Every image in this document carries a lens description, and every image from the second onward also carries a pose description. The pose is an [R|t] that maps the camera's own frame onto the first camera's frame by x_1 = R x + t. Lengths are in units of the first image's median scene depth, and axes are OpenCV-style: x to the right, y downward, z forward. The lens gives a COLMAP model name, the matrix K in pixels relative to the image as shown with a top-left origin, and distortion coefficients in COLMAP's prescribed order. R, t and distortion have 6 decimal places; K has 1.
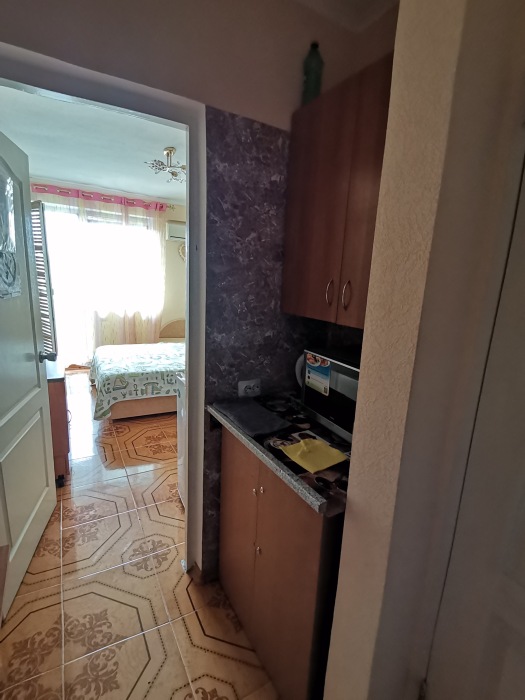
lens RADIAL K [[345.4, 0, 261.2], [0, 345.4, 348.0], [0, 0, 1]] dist [0.015503, -0.017776]
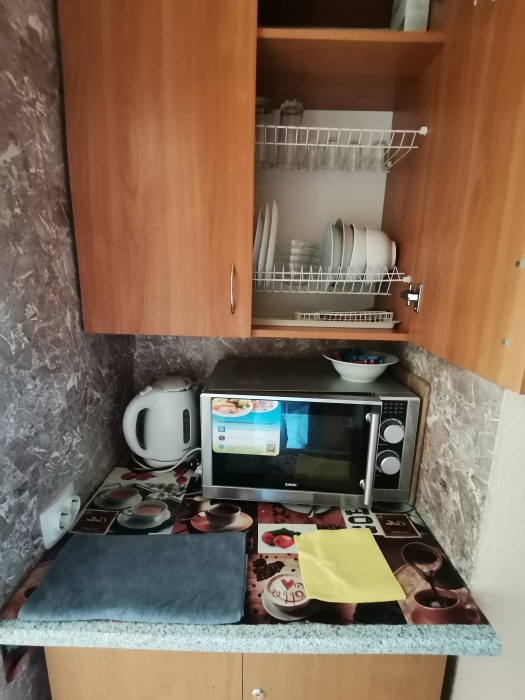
lens RADIAL K [[345.4, 0, 263.7], [0, 345.4, 350.7], [0, 0, 1]] dist [0.015503, -0.017776]
pose [[0.508292, -0.208511, 0.835561, -0.244355], [0.176506, 0.974872, 0.135902, -0.107977], [-0.842902, 0.078404, 0.532323, 0.561810]]
